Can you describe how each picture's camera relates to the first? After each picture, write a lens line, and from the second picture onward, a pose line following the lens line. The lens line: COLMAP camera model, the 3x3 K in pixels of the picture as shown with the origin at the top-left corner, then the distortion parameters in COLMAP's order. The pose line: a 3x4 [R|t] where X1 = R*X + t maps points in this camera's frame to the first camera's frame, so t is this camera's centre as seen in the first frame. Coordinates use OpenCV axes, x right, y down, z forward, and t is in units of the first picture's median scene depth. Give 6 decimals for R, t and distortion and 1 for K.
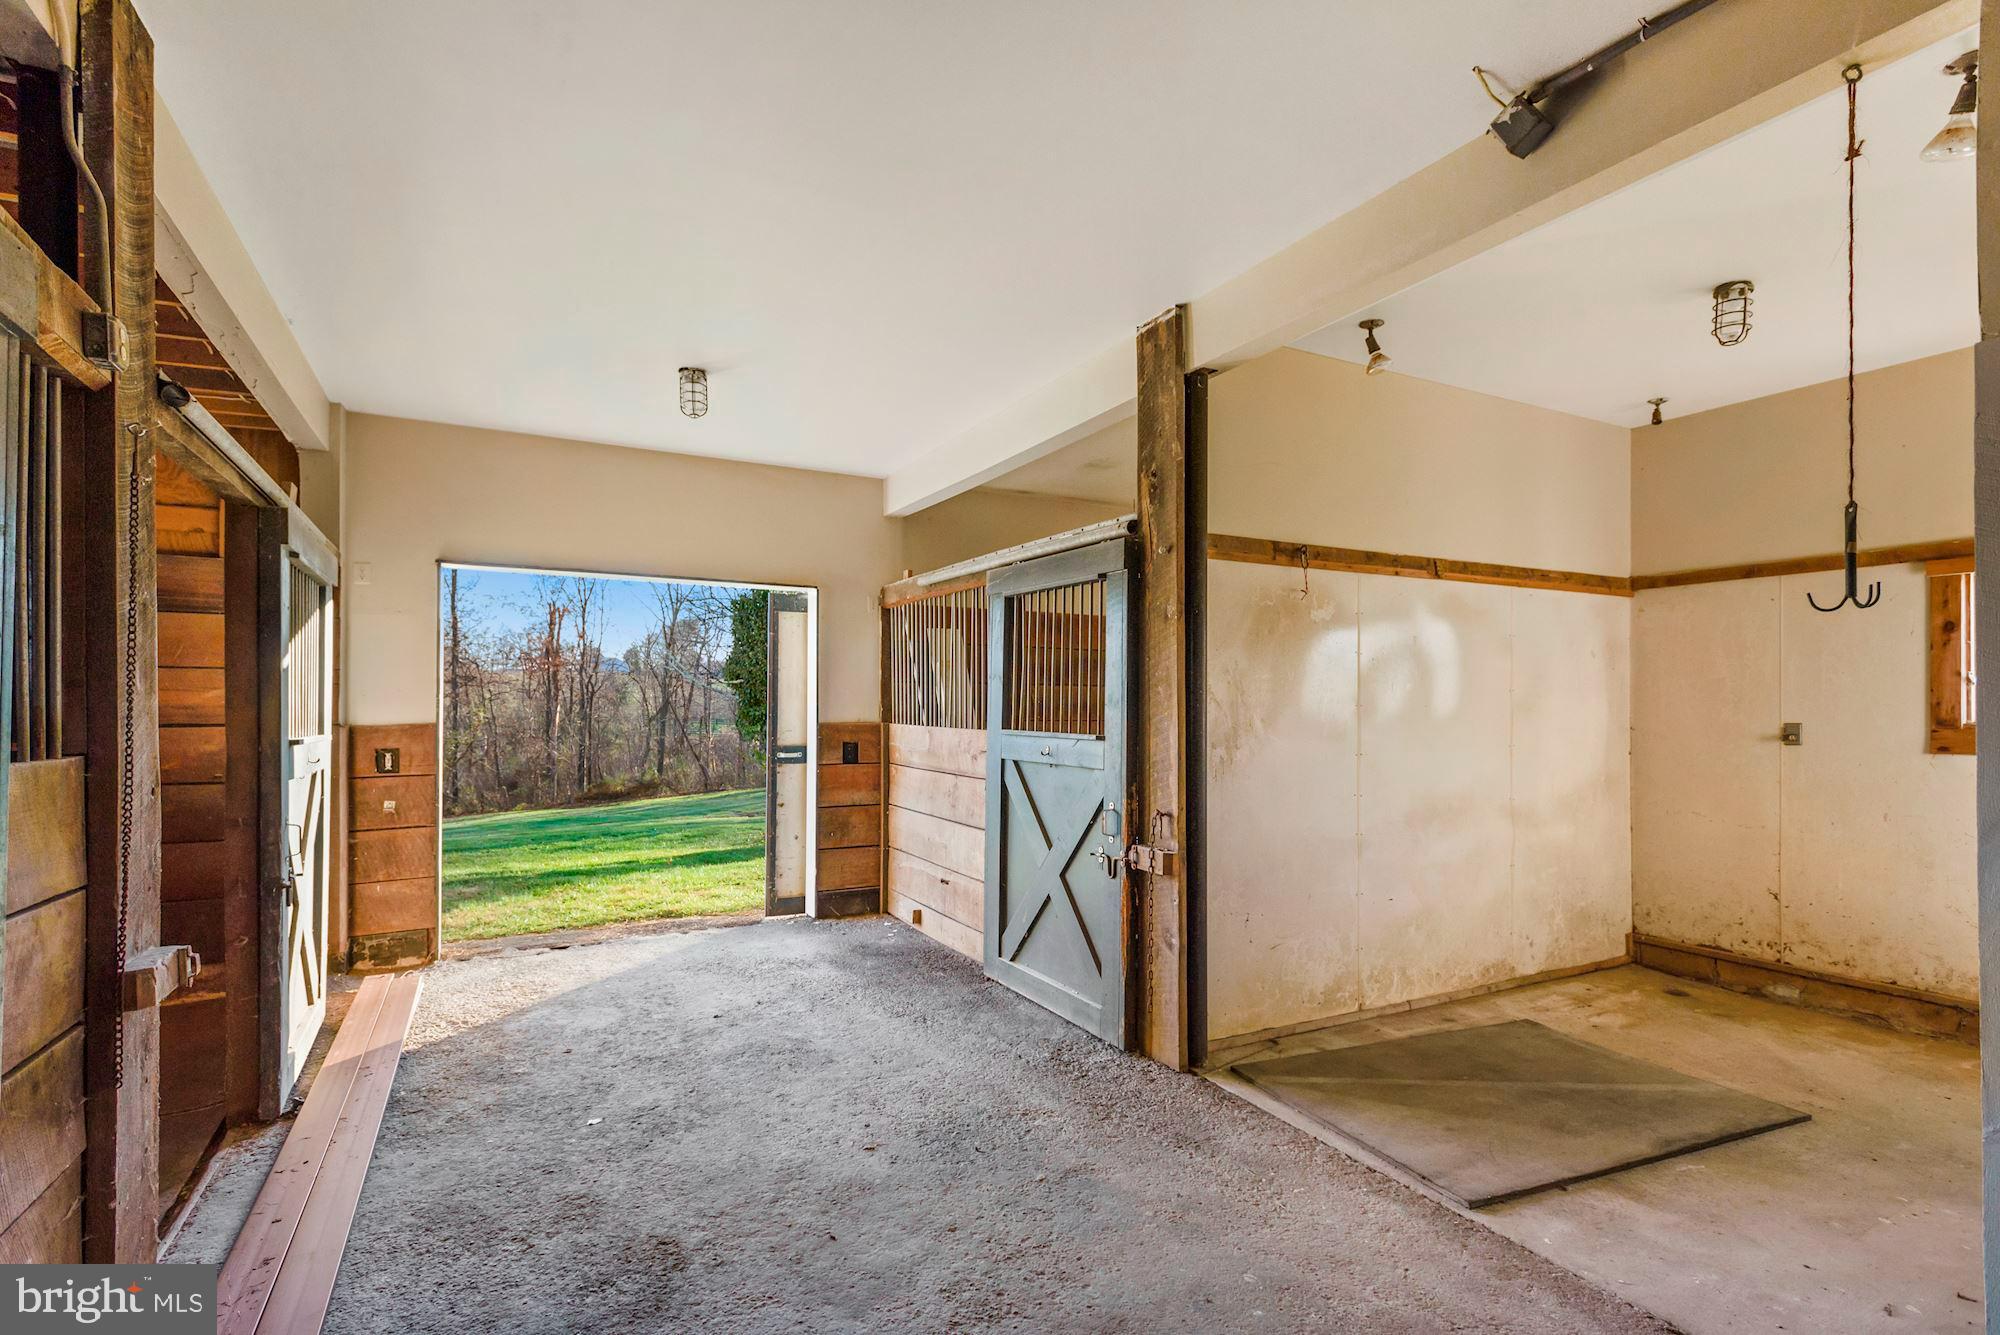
lens RADIAL K [[927.9, 0, 1000.0], [0, 927.9, 667.5], [0, 0, 1]] dist [0.019344, -0.006192]
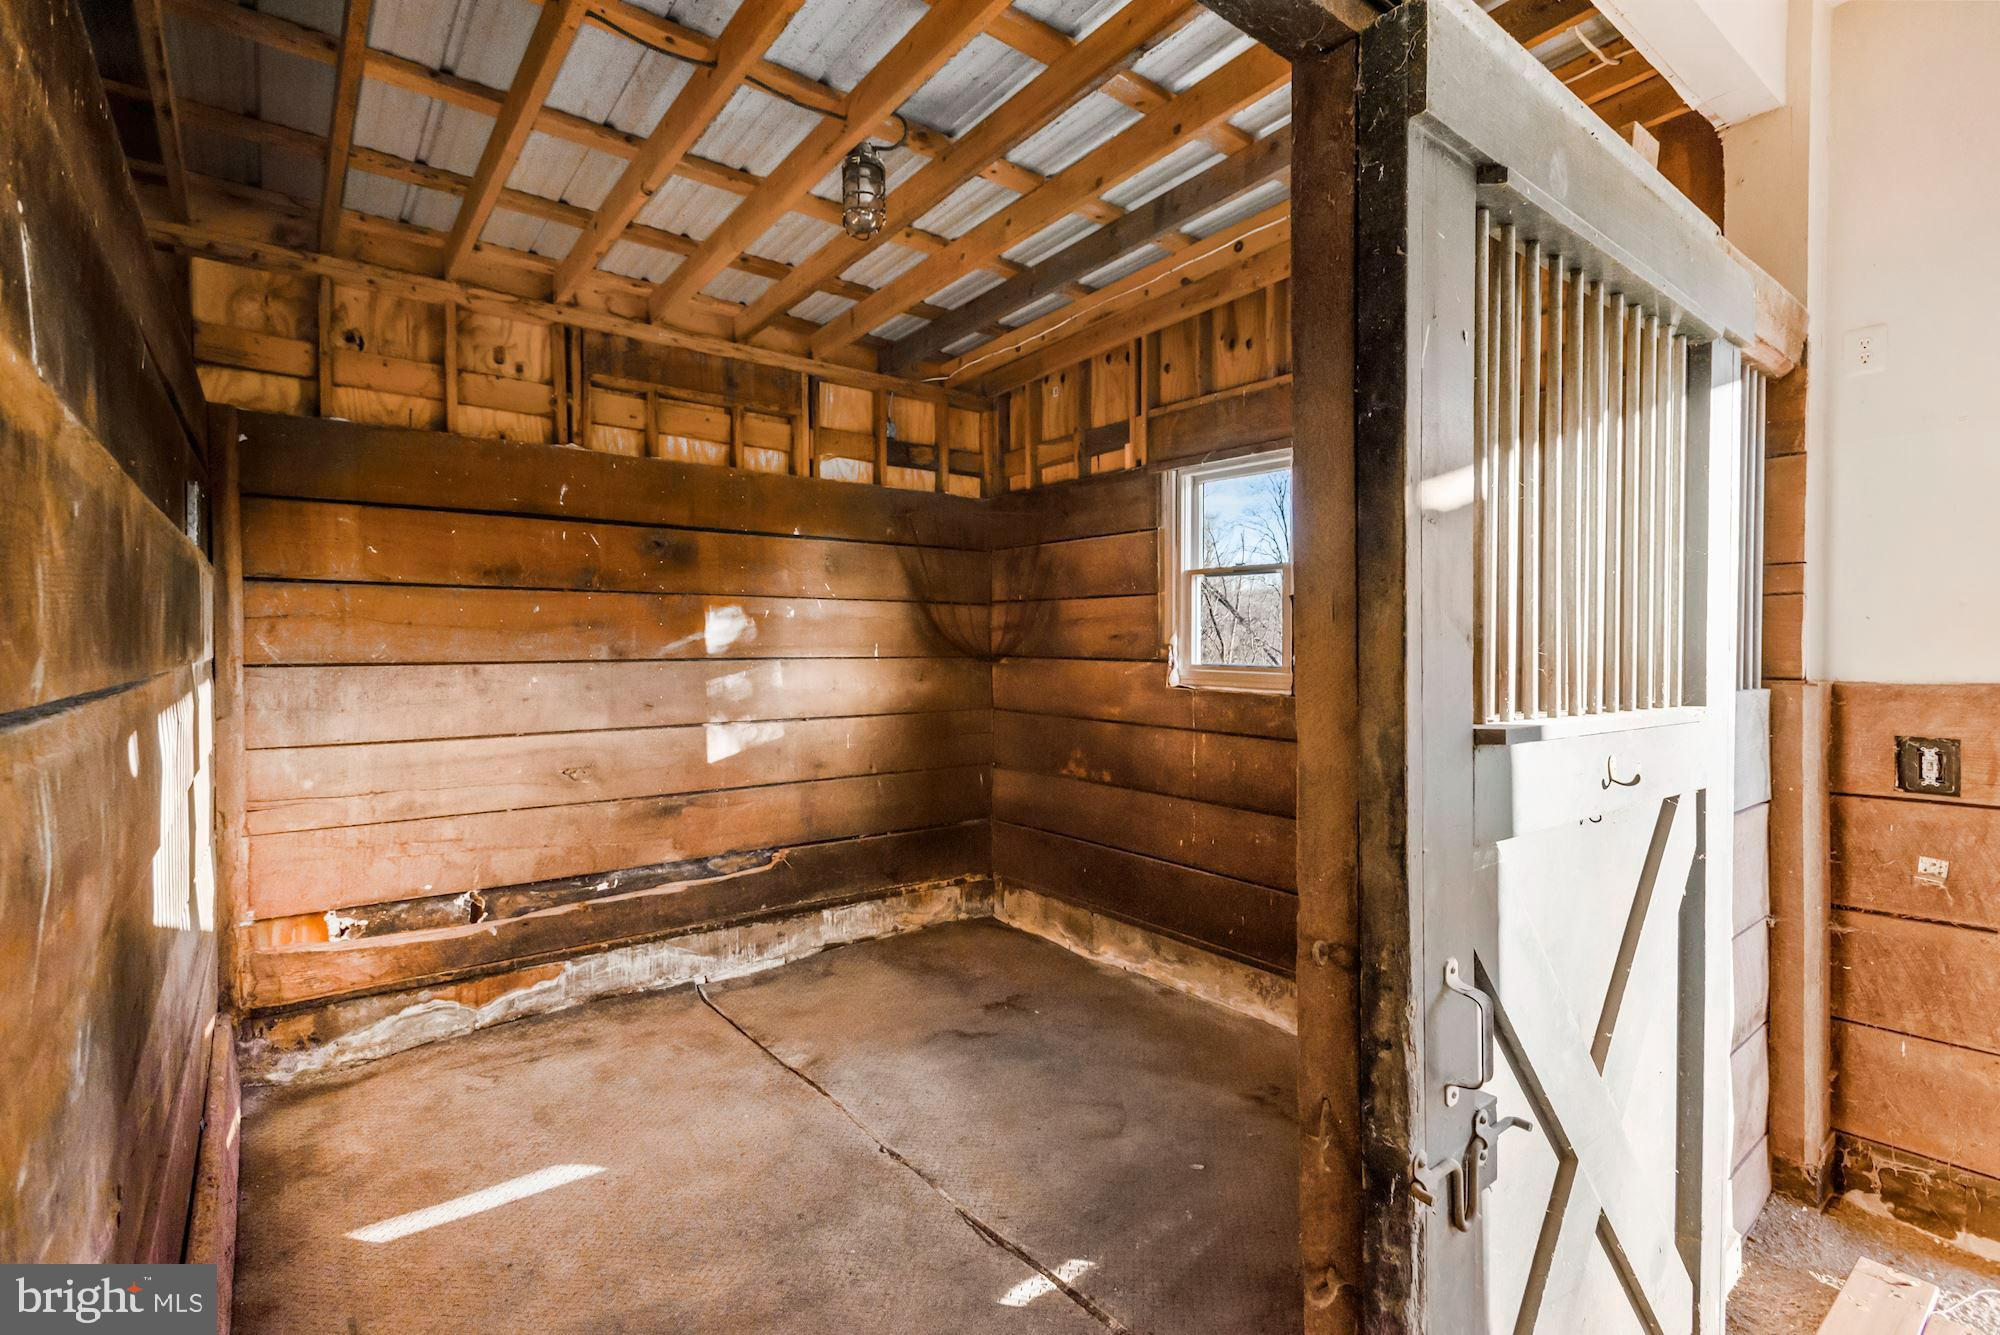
lens RADIAL K [[927.9, 0, 1000.0], [0, 927.9, 667.5], [0, 0, 1]] dist [0.019344, -0.006192]
pose [[0.159565, 0.029988, -0.986732, -0.298363], [0.035233, 0.998729, 0.036051, 0.023835], [0.986559, -0.040518, 0.158305, 0.514480]]
